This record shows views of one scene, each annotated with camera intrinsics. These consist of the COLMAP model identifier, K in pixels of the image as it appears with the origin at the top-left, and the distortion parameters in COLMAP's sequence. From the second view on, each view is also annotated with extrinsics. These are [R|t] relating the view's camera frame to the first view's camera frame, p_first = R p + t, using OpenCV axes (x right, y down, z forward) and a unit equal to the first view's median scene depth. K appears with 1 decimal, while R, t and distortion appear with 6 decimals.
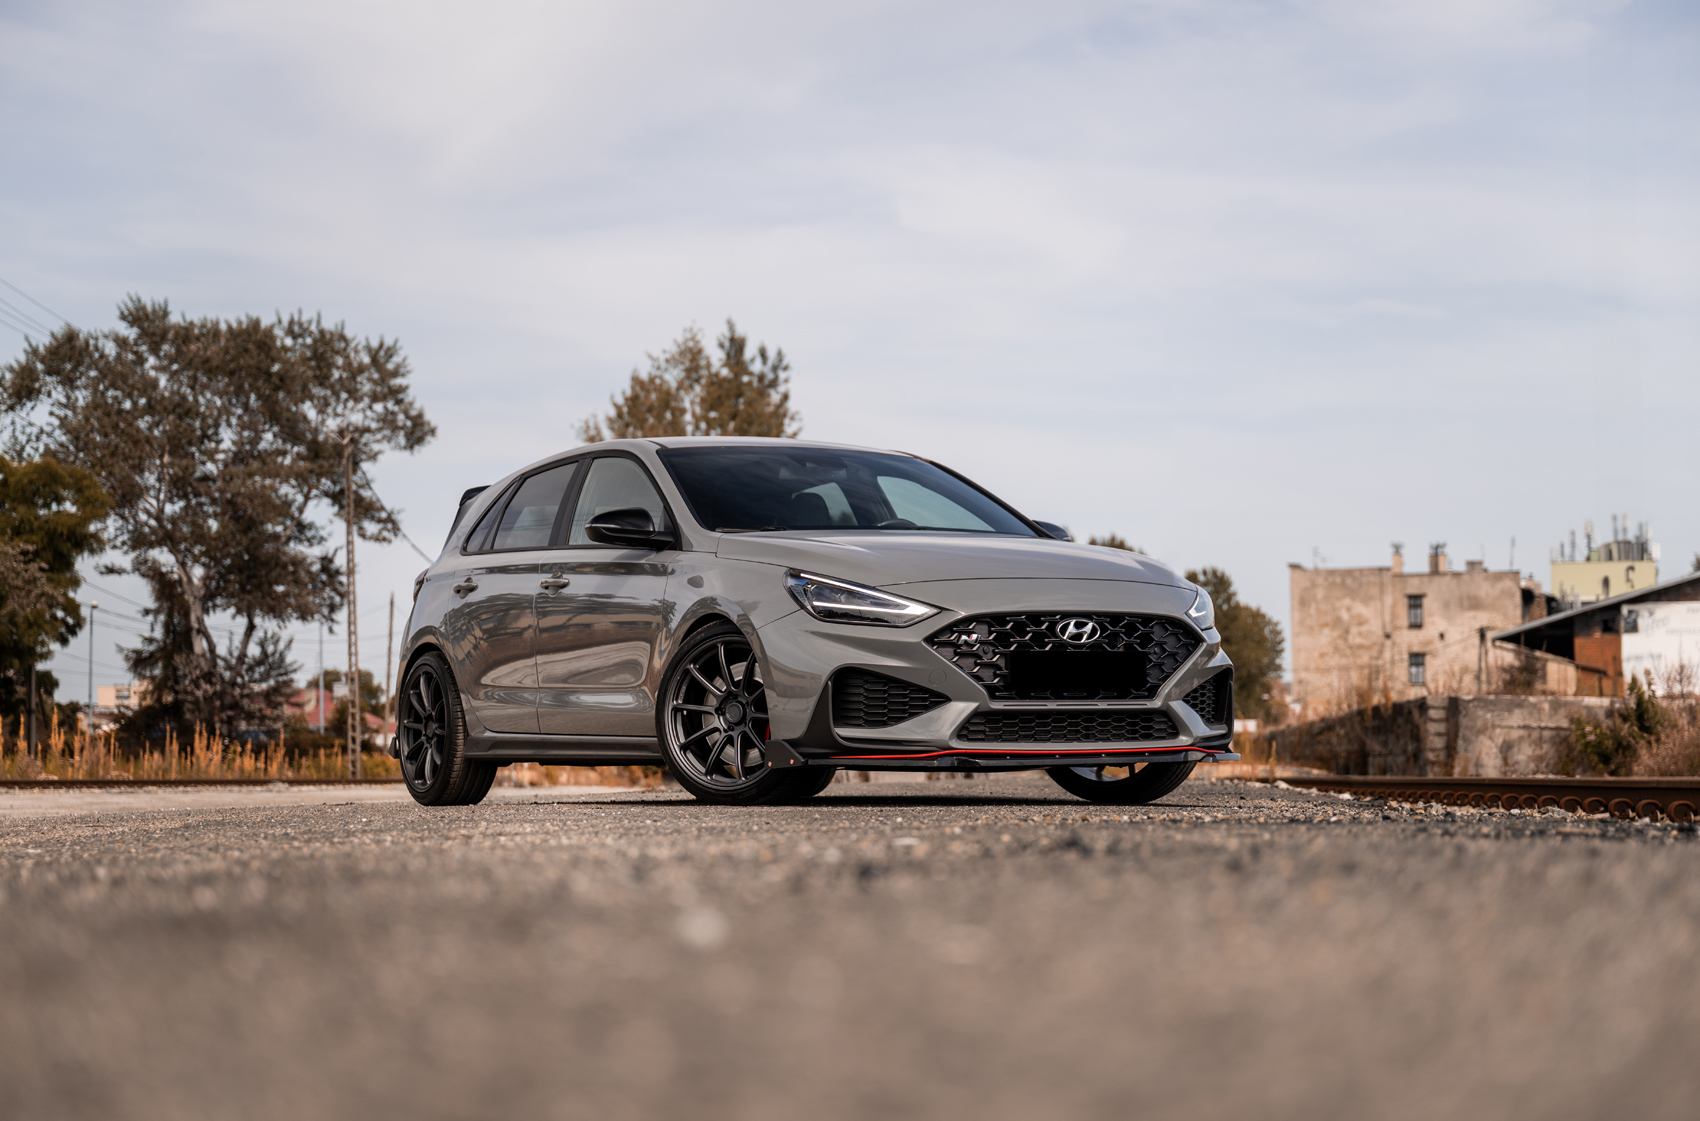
lens RADIAL K [[2971.6, 0, 850.0], [0, 2971.6, 560.5], [0, 0, 1]] dist [0.013812, -0.003962]
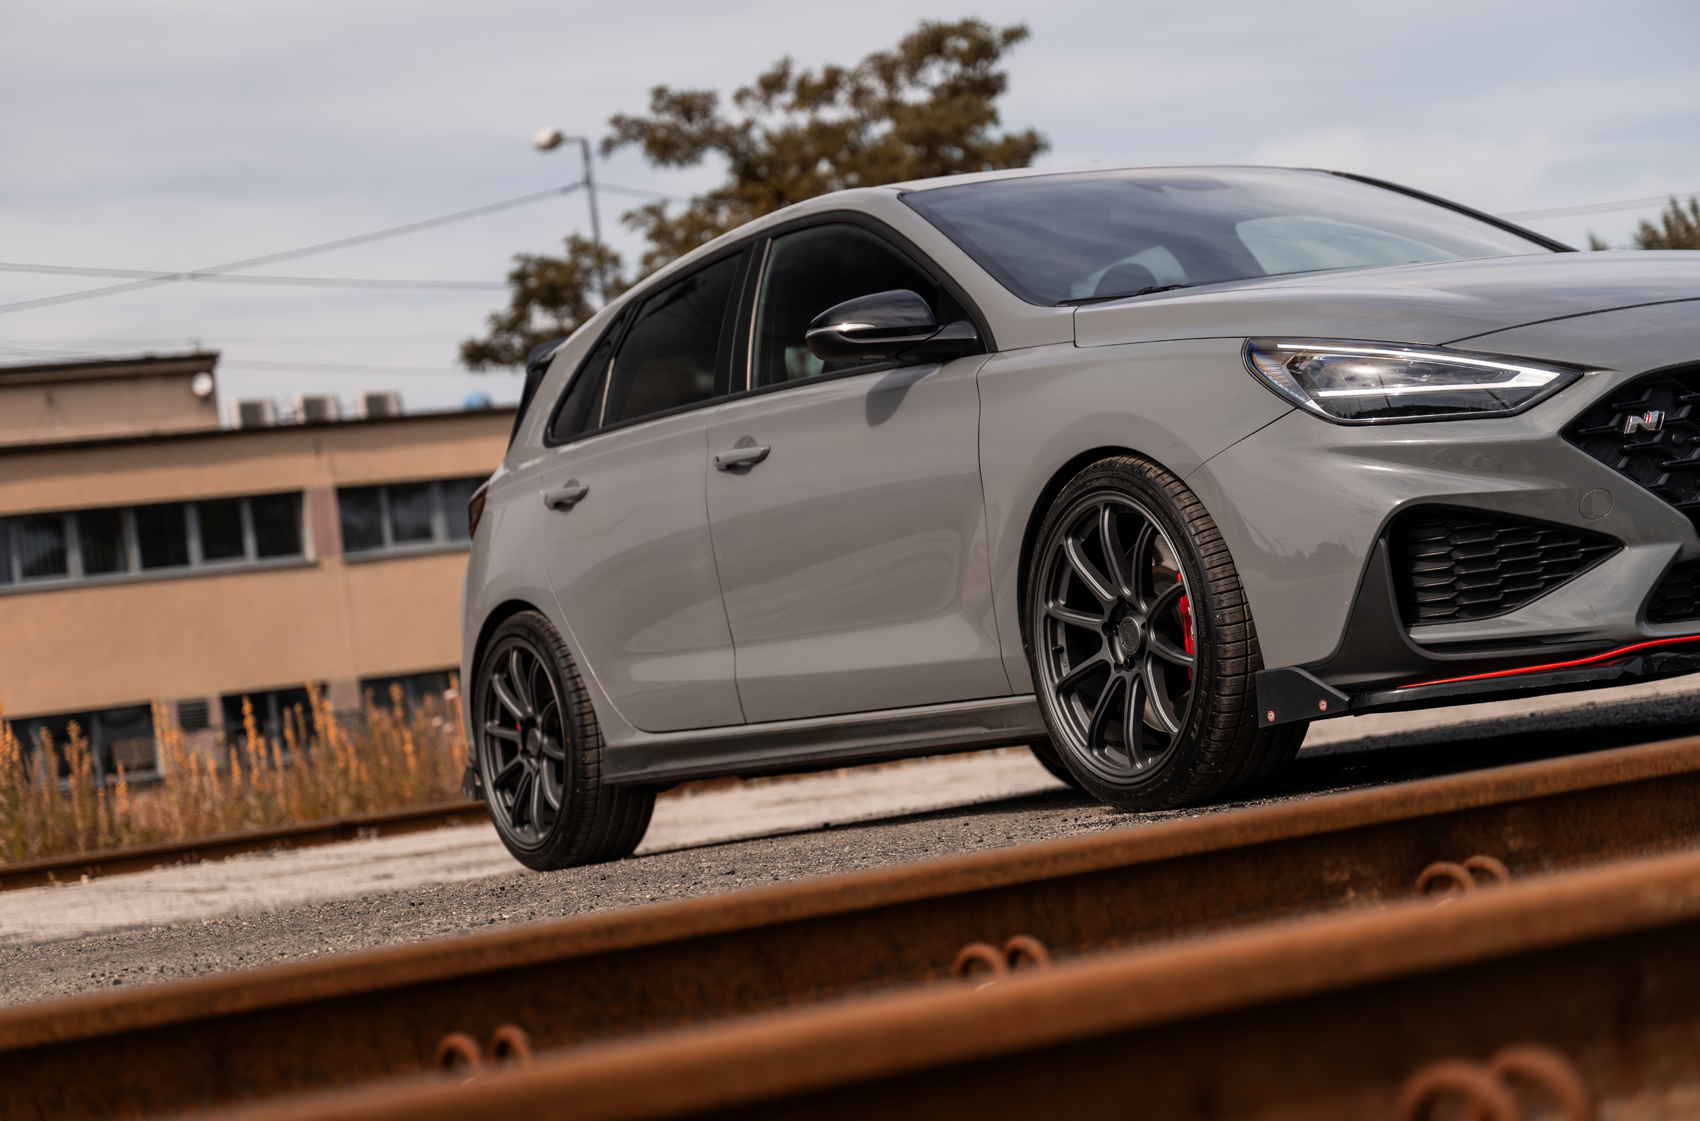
lens RADIAL K [[3331.7, 0, 850.0], [0, 3331.7, 560.5], [0, 0, 1]] dist [-0.000101, 0.026803]
pose [[0.991992, -0.126287, -0.001751, -0.094667], [0.126298, 0.991833, 0.017759, 0.022190], [-0.000506, -0.017838, 0.999841, 0.421240]]
